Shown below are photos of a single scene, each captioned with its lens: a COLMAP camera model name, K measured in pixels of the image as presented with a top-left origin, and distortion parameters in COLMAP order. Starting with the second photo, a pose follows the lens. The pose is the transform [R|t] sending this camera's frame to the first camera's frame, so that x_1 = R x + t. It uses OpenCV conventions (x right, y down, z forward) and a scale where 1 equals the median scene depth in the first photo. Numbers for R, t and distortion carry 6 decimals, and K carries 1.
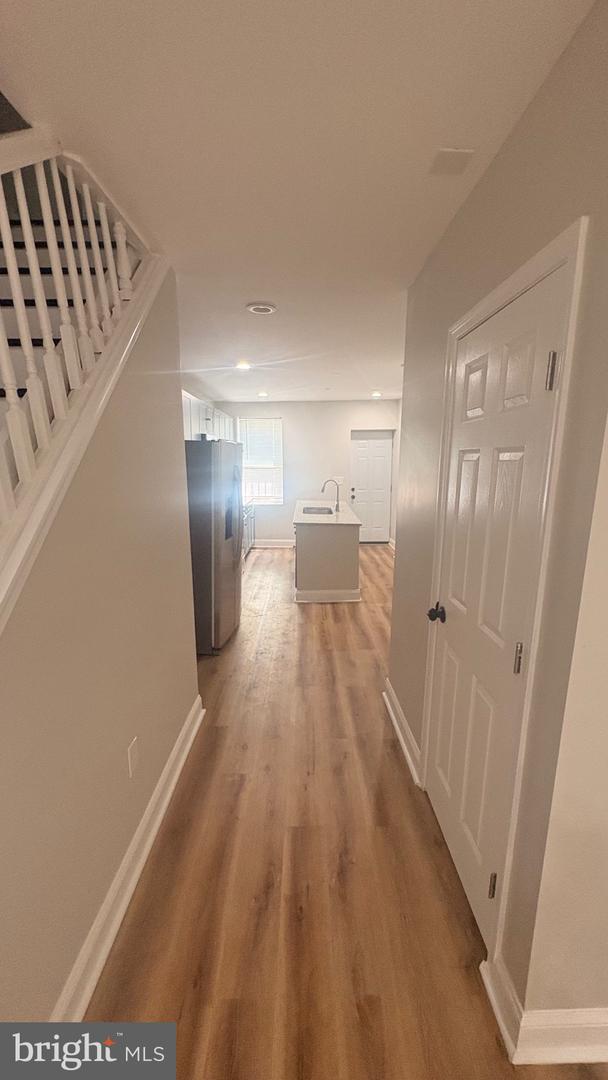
lens RADIAL K [[431.5, 0, 305.9], [0, 431.5, 540.0], [0, 0, 1]] dist [0.002369, 0.000153]
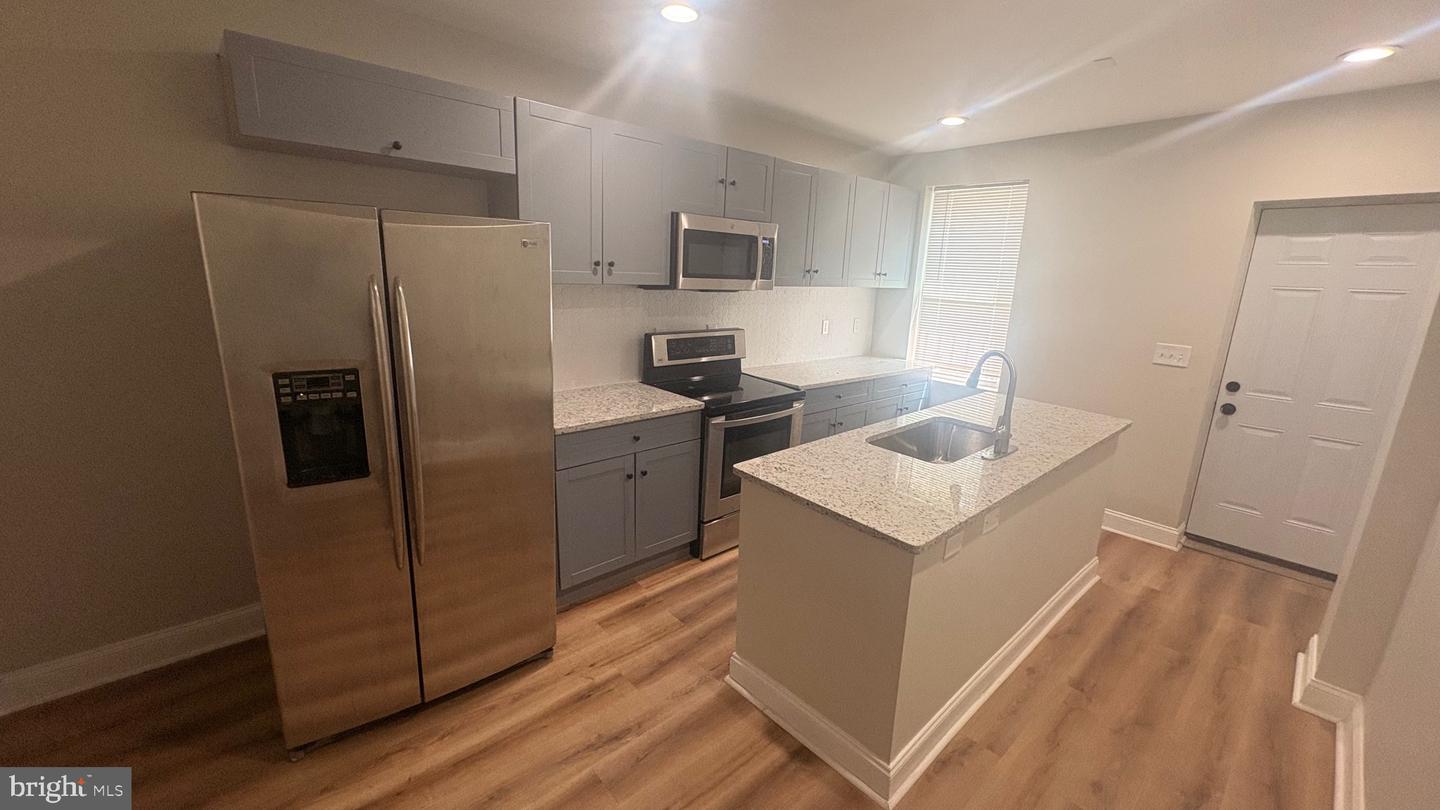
lens RADIAL K [[575.4, 0, 720.0], [0, 575.4, 405.0], [0, 0, 1]] dist [0.002369, 0.000153]
pose [[0.668588, 0.191401, -0.718579, 0.174421], [-0.177975, 0.979411, 0.095283, -0.078924], [0.722022, 0.064184, 0.688887, 0.429540]]
